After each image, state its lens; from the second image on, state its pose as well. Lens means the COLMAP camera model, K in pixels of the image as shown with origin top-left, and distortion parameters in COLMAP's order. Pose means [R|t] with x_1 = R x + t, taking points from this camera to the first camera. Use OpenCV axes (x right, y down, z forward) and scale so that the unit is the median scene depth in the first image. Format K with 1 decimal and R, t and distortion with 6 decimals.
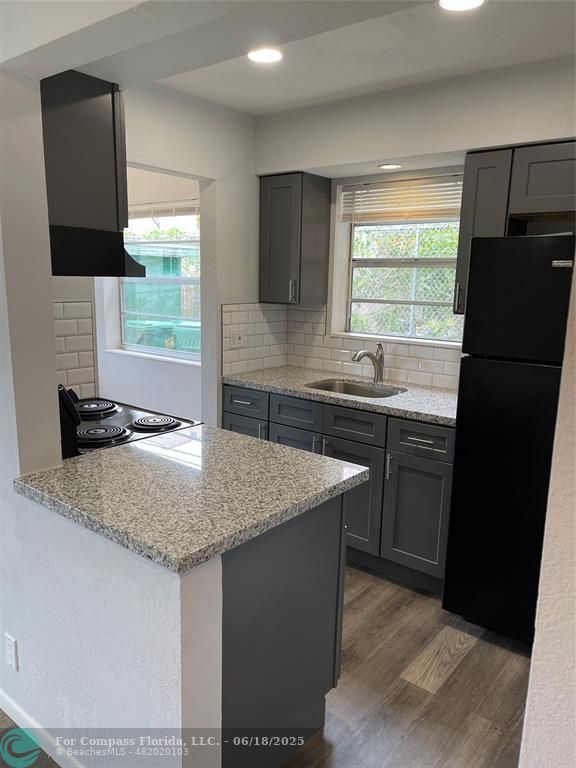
lens RADIAL K [[579.3, 0, 288.0], [0, 579.3, 384.0], [0, 0, 1]] dist [0.039698, -0.059519]
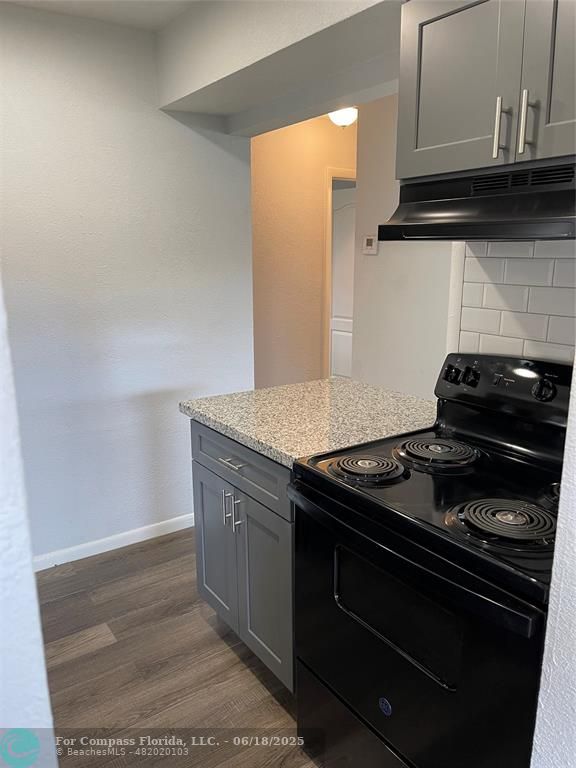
lens RADIAL K [[579.3, 0, 288.0], [0, 579.3, 384.0], [0, 0, 1]] dist [0.039698, -0.059519]
pose [[-0.958462, -0.080420, 0.273648, -0.386742], [0.036893, 0.916410, 0.398536, -0.345718], [-0.282824, 0.392078, -0.875377, 1.917564]]
